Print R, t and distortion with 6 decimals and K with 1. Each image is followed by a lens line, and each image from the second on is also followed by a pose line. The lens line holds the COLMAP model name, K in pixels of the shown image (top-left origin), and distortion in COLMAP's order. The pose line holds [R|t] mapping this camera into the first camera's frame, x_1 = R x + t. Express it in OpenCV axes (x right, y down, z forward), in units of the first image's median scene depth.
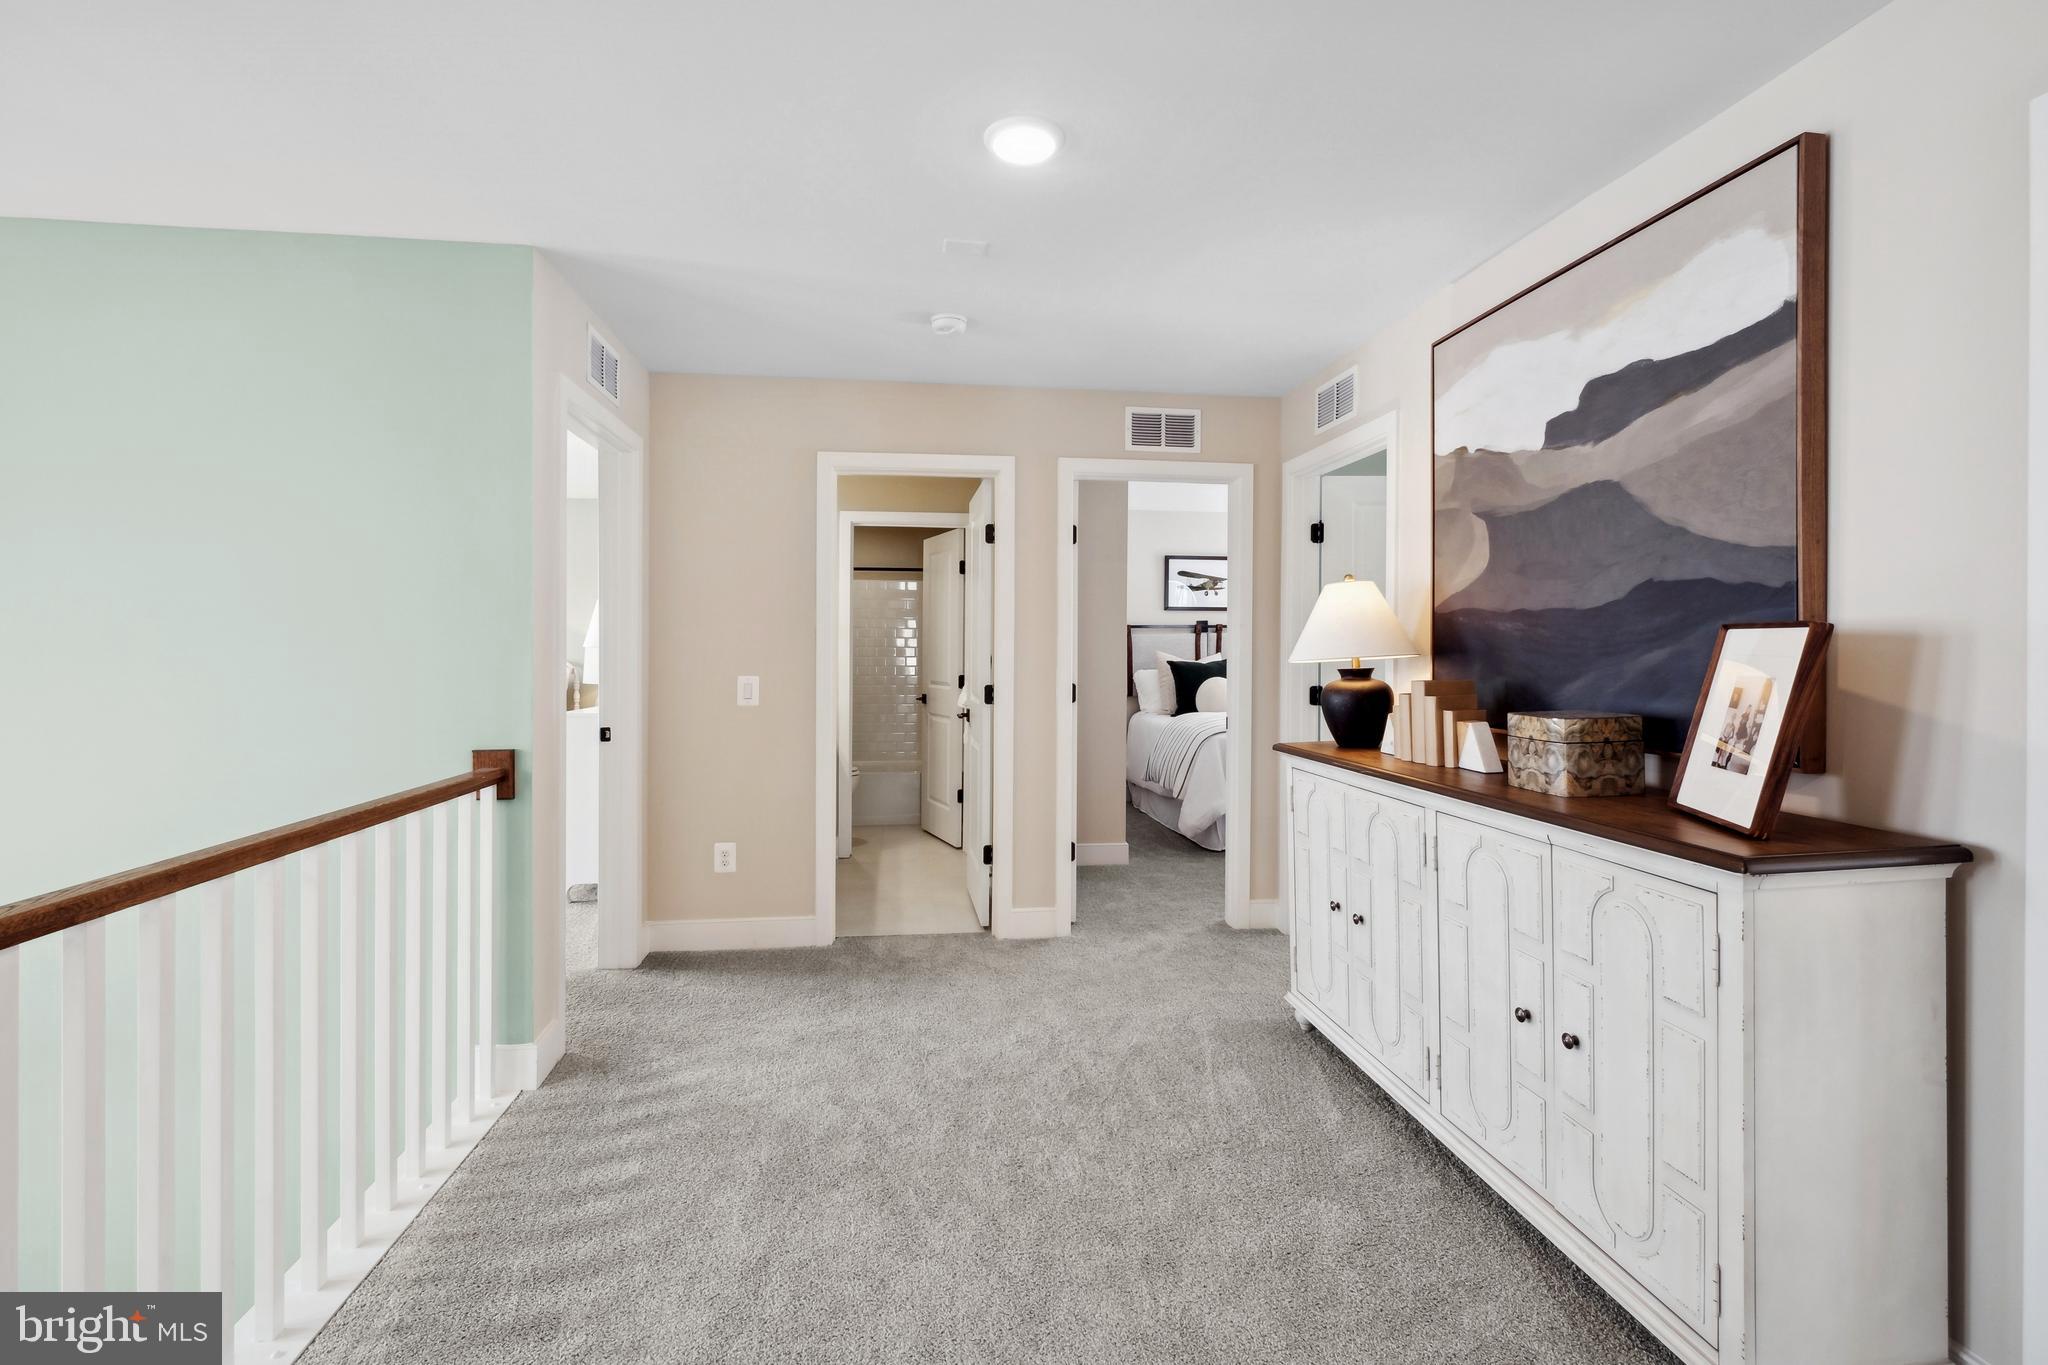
lens RADIAL K [[920.0, 0, 1024.9], [0, 920.0, 660.4], [0, 0, 1]] dist [-0.000205, -0.000130]
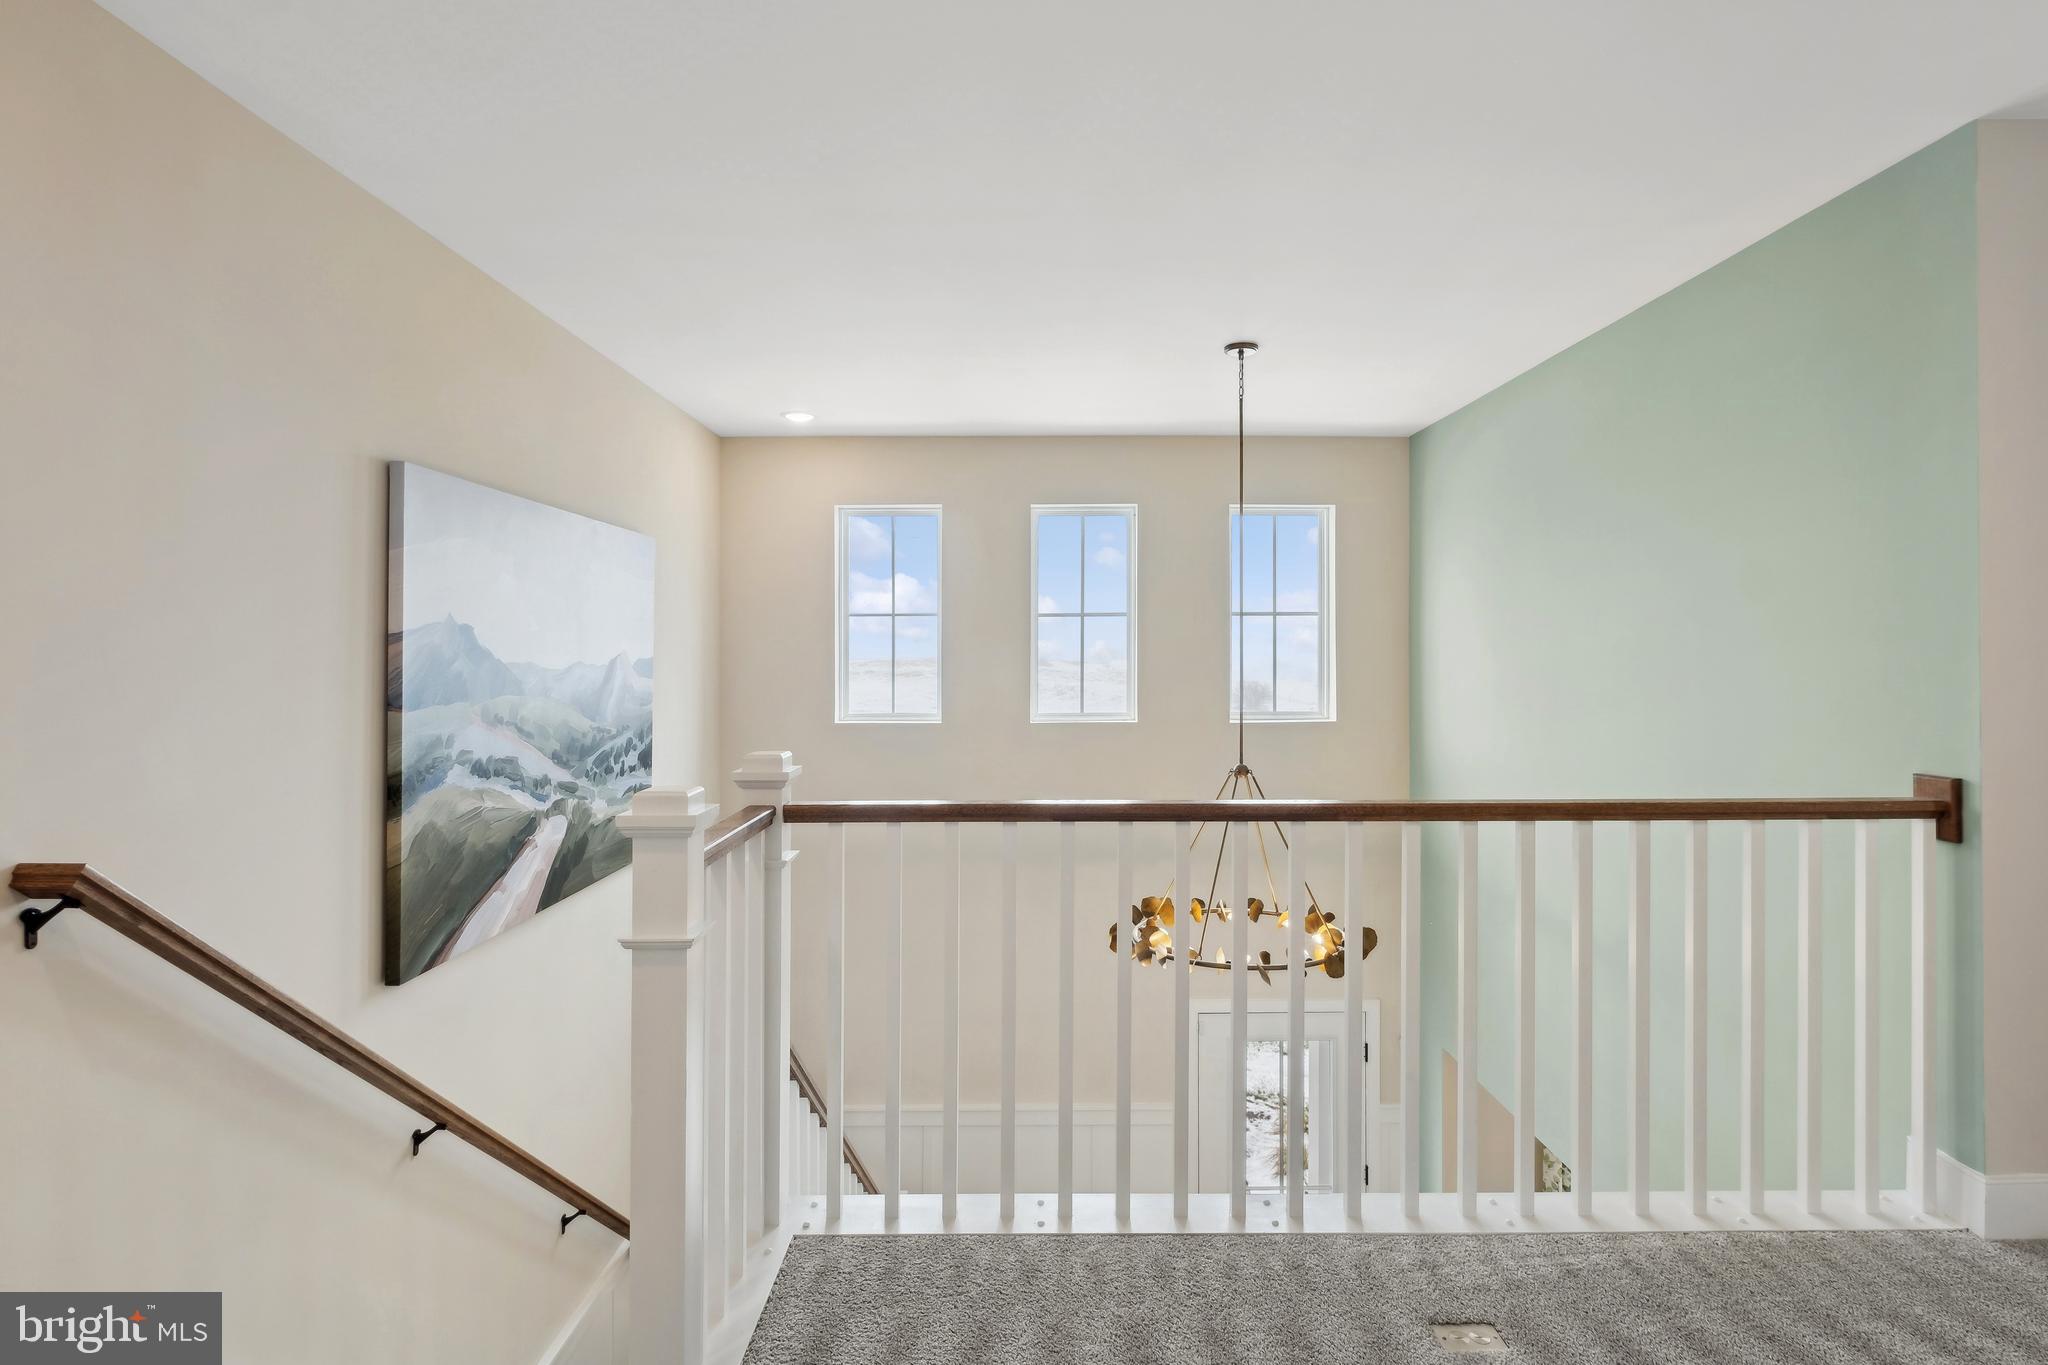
lens RADIAL K [[1042.8, 0, 1022.4], [0, 1042.8, 646.8], [0, 0, 1]] dist [0.000118, 0.000364]
pose [[-0.132883, -0.006025, -0.991113, 0.429815], [-0.008844, 0.999949, -0.004893, -0.002902], [0.991092, 0.008115, -0.132929, 0.344683]]
